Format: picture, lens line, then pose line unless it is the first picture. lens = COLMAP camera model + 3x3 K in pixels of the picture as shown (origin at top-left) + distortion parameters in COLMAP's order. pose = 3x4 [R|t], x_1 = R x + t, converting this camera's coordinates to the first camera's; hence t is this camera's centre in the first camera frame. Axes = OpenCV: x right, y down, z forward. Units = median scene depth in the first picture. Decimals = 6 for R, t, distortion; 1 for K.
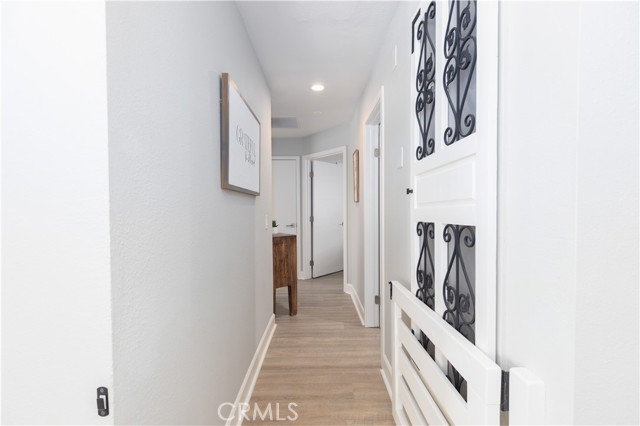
lens RADIAL K [[284.0, 0, 320.5], [0, 284.0, 215.3], [0, 0, 1]] dist [-0.000135, 0.000353]
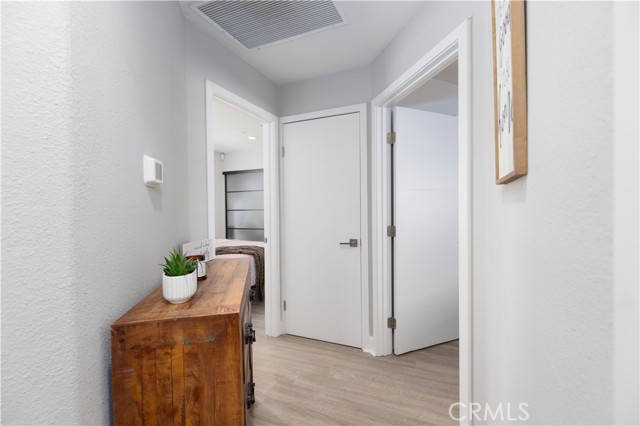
lens RADIAL K [[284.0, 0, 320.5], [0, 284.0, 215.3], [0, 0, 1]] dist [-0.000135, 0.000353]
pose [[0.909384, 0.002611, -0.415949, 0.058982], [-0.004083, 0.999988, -0.002649, -0.011877], [0.415937, 0.004107, 0.909384, 0.520011]]
